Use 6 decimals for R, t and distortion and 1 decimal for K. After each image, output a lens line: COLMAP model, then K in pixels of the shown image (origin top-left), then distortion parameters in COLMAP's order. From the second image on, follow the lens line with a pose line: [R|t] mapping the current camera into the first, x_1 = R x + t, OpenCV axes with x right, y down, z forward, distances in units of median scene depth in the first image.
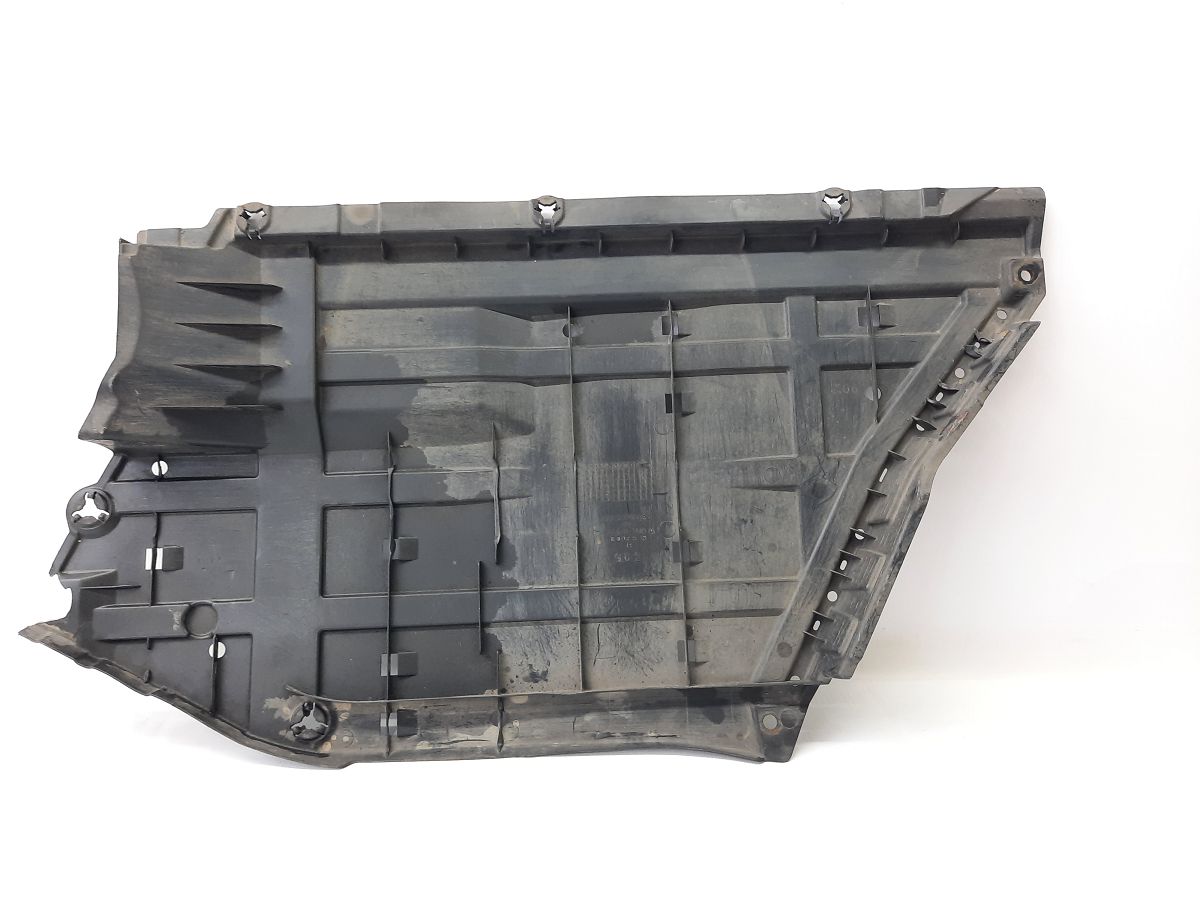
lens RADIAL K [[876.5, 0, 605.3], [0, 876.5, 452.1], [0, 0, 1]] dist [0.001902, 0.003256]
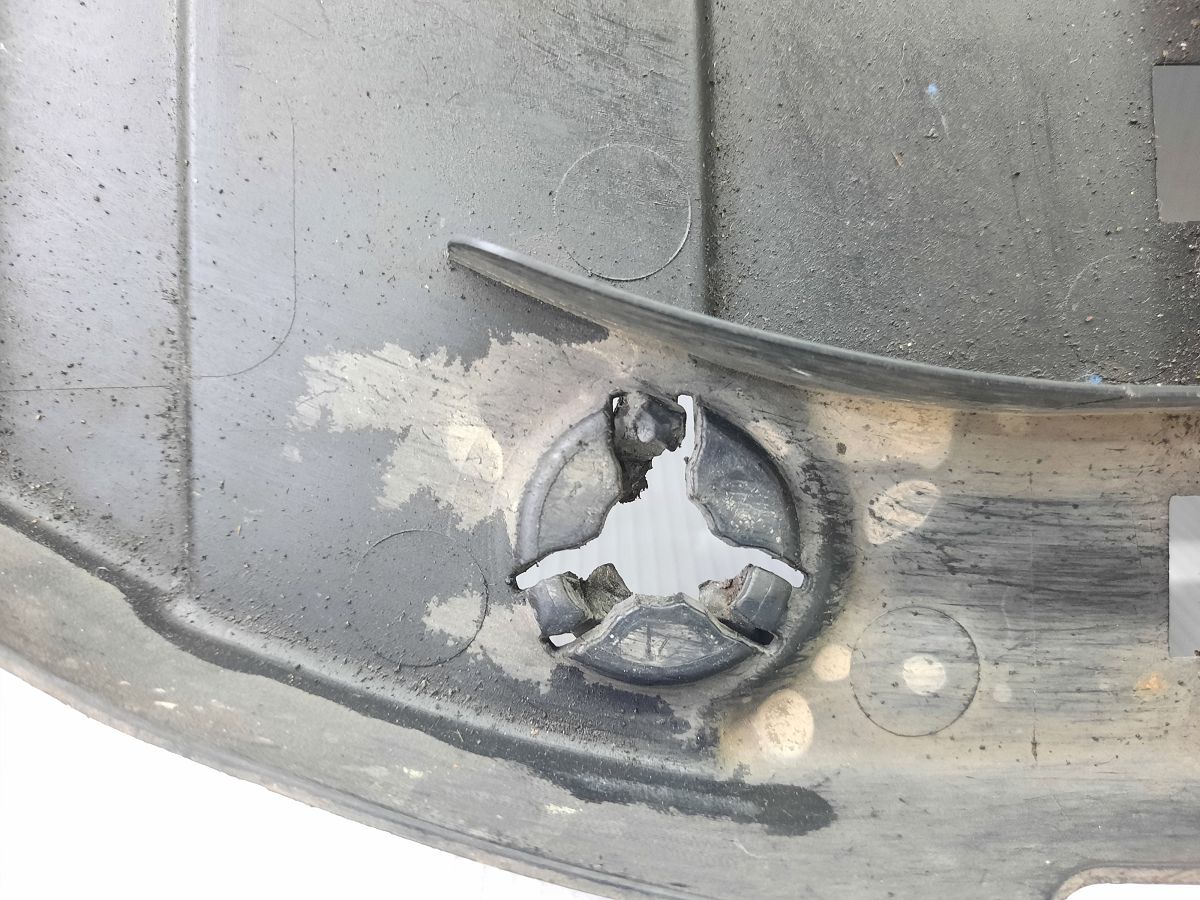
lens RADIAL K [[876.5, 0, 596.8], [0, 876.5, 449.8], [0, 0, 1]] dist [0.001902, 0.003256]
pose [[0.998479, 0.026476, -0.048360, -0.338852], [-0.016578, 0.980732, 0.194652, 0.268980], [0.052582, -0.193555, 0.979679, 0.874269]]
